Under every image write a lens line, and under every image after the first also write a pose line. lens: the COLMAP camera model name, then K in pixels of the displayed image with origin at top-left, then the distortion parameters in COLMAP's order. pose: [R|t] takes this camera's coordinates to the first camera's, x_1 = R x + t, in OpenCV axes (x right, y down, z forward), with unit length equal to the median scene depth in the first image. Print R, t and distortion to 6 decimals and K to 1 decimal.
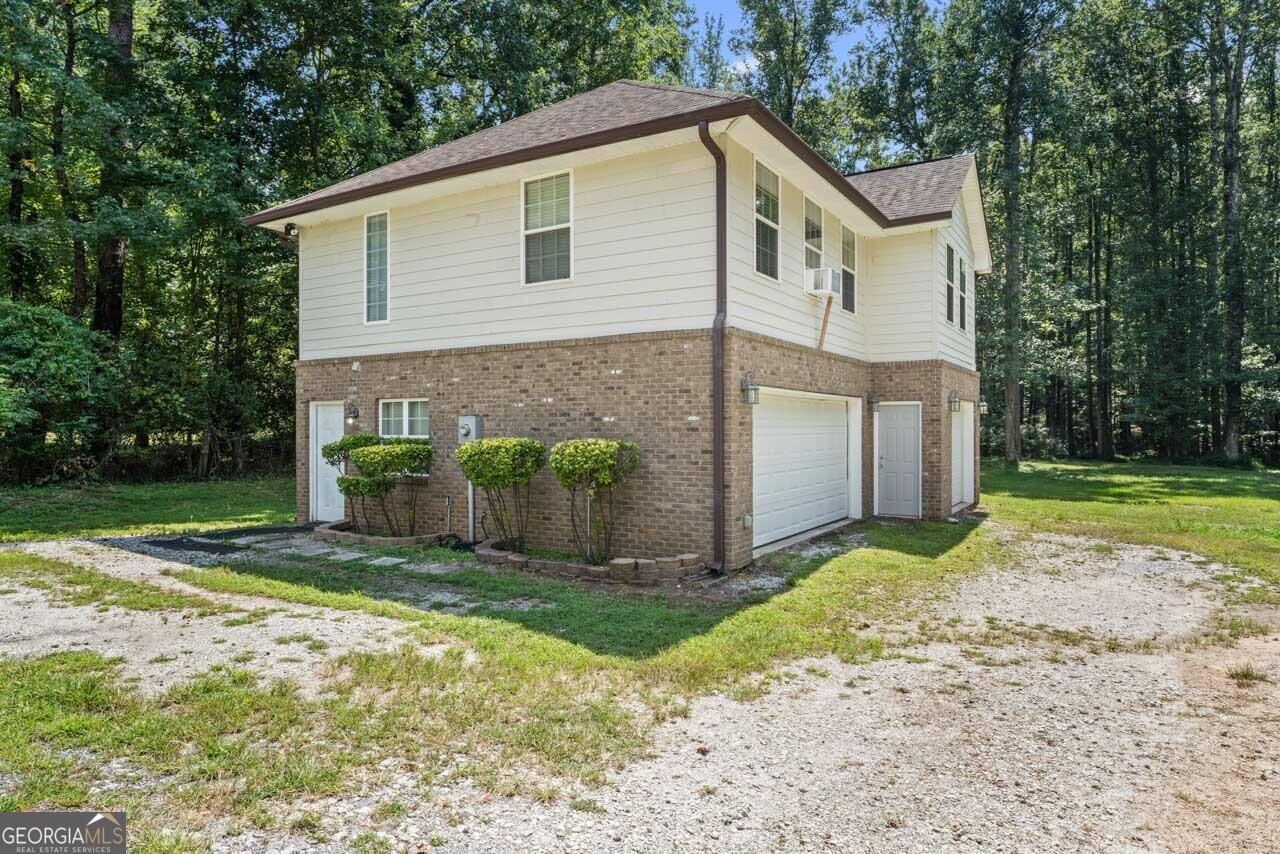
lens RADIAL K [[765.1, 0, 643.4], [0, 765.1, 460.8], [0, 0, 1]] dist [-0.003817, -0.000610]
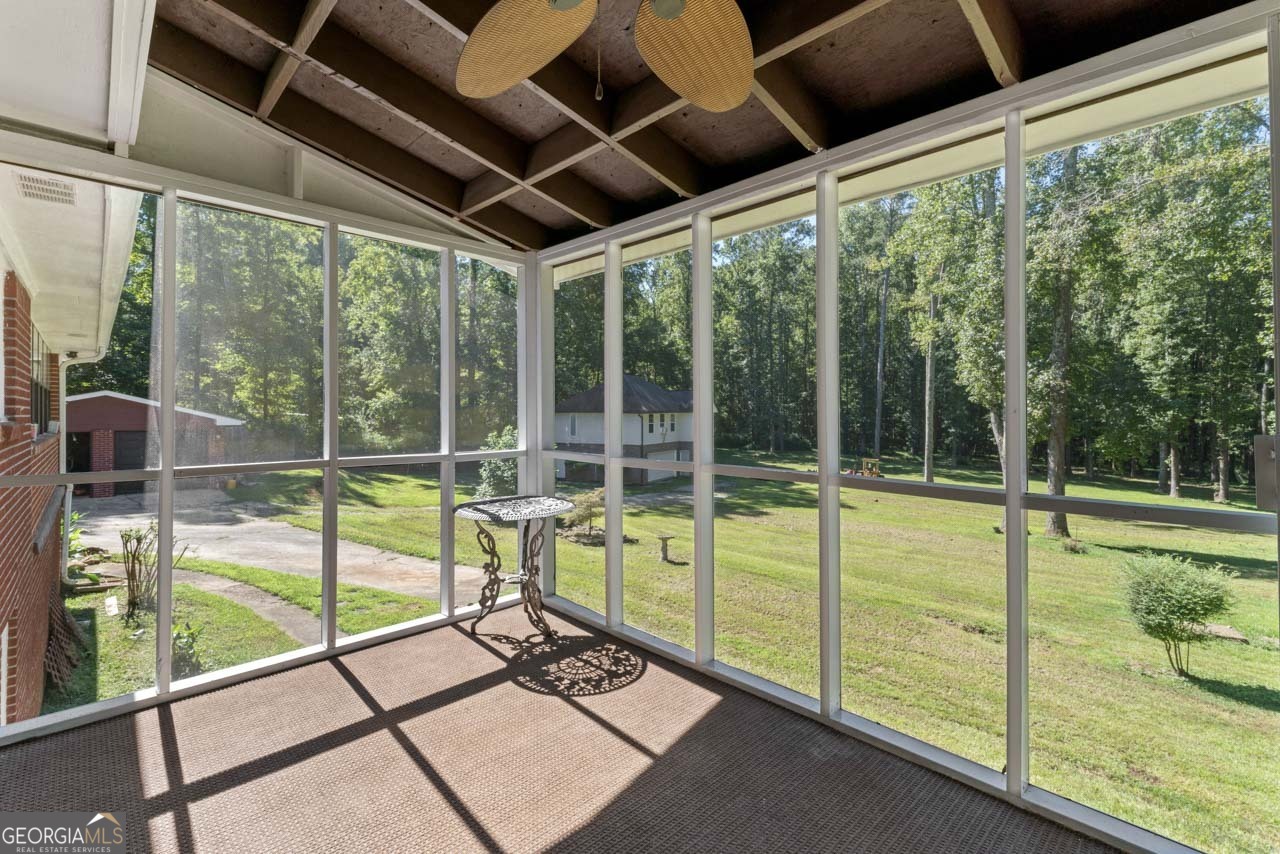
lens RADIAL K [[569.7, 0, 640.6], [0, 569.7, 423.0], [0, 0, 1]] dist [0.000424, 0.000509]
pose [[0.999674, -0.003223, 0.025345, -0.018928], [0.003168, 0.999993, 0.002211, -0.305433], [-0.025352, -0.002130, 0.999676, -2.959621]]
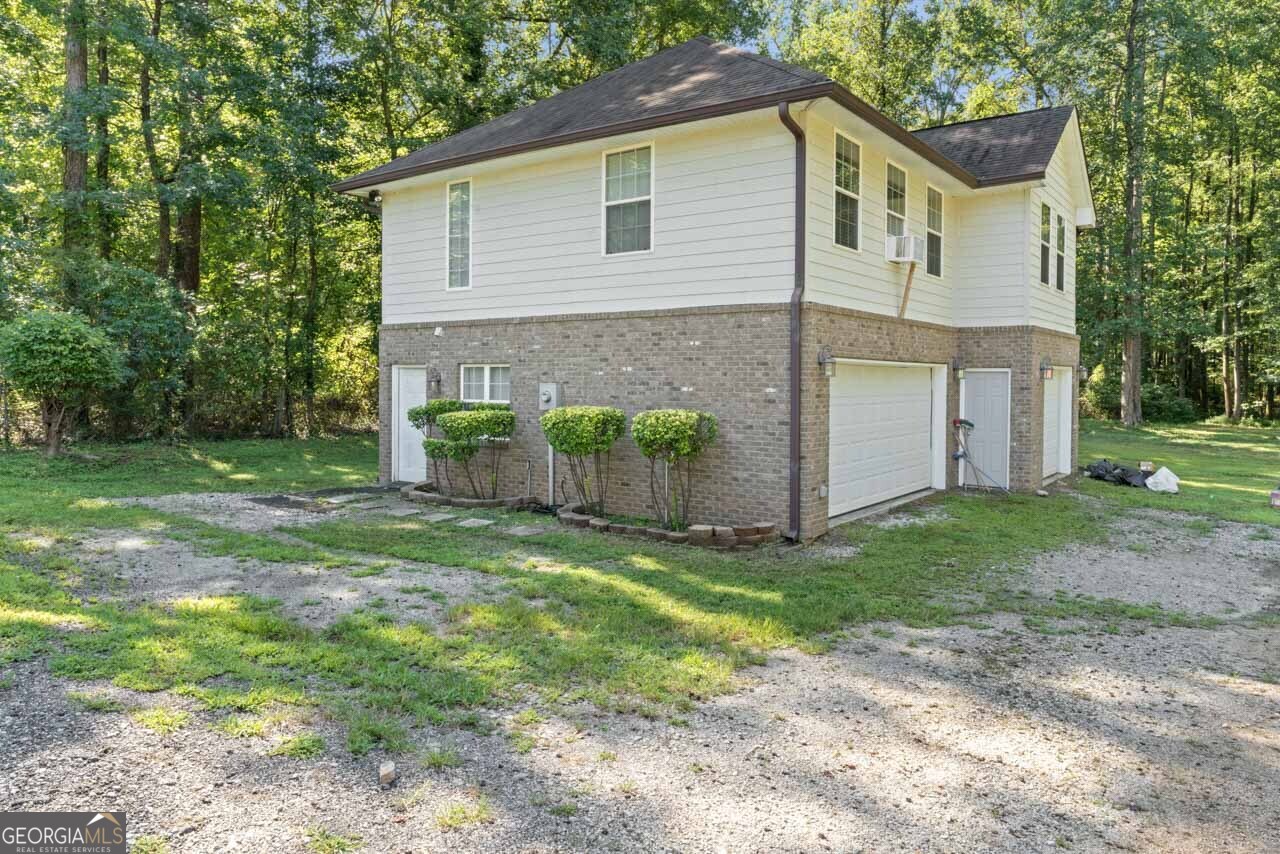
lens RADIAL K [[843.3, 0, 634.4], [0, 843.3, 418.3], [0, 0, 1]] dist [0.001270, -0.002523]
pose [[0.995470, 0.010586, -0.094484, -0.007883], [-0.010326, 0.999941, 0.003243, -0.016435], [0.094512, -0.002253, 0.995521, -0.120168]]
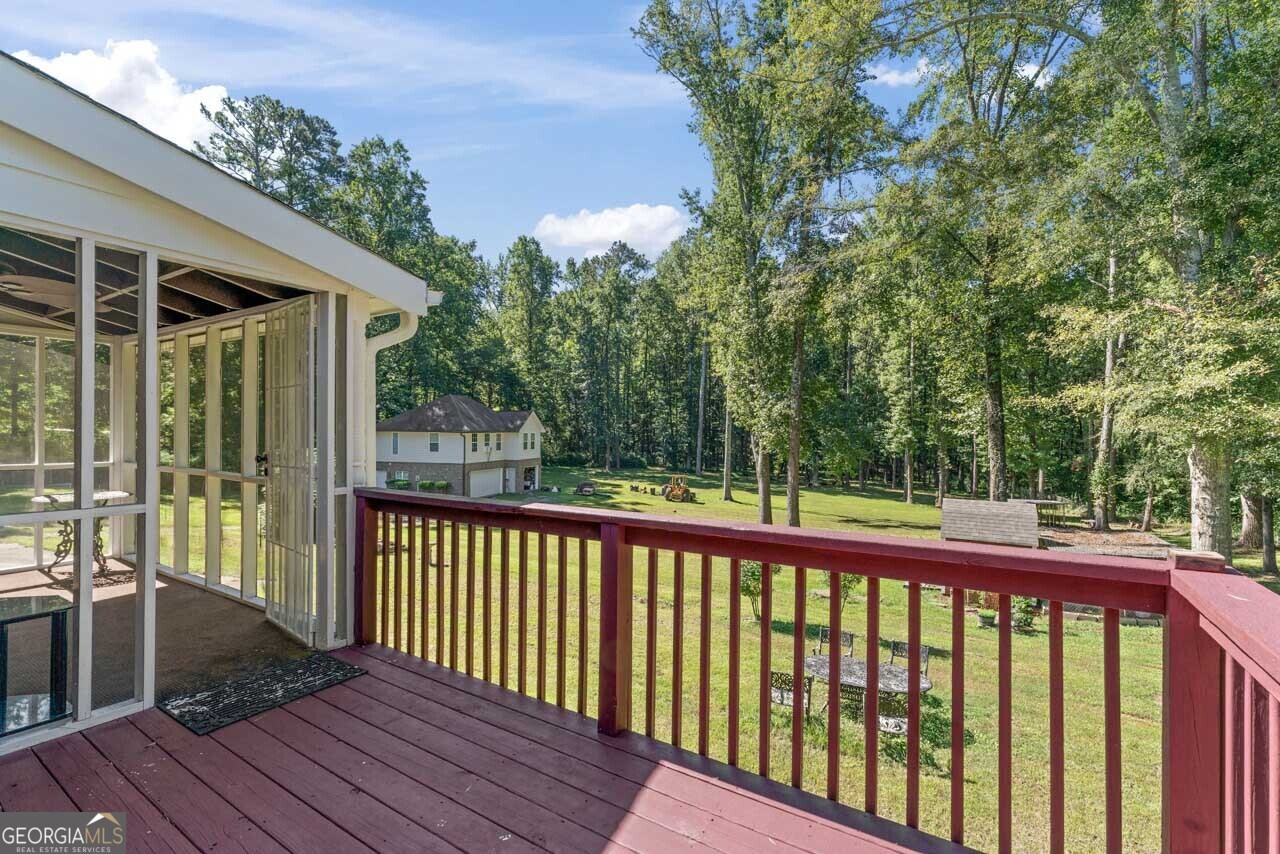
lens RADIAL K [[566.7, 0, 642.4], [0, 566.7, 440.0], [0, 0, 1]] dist [-0.000853, 0.000228]
pose [[0.965581, 0.002865, 0.260088, 0.255704], [-0.002567, 0.999996, -0.001482, -0.309963], [-0.260091, 0.000763, 0.965584, -3.252565]]
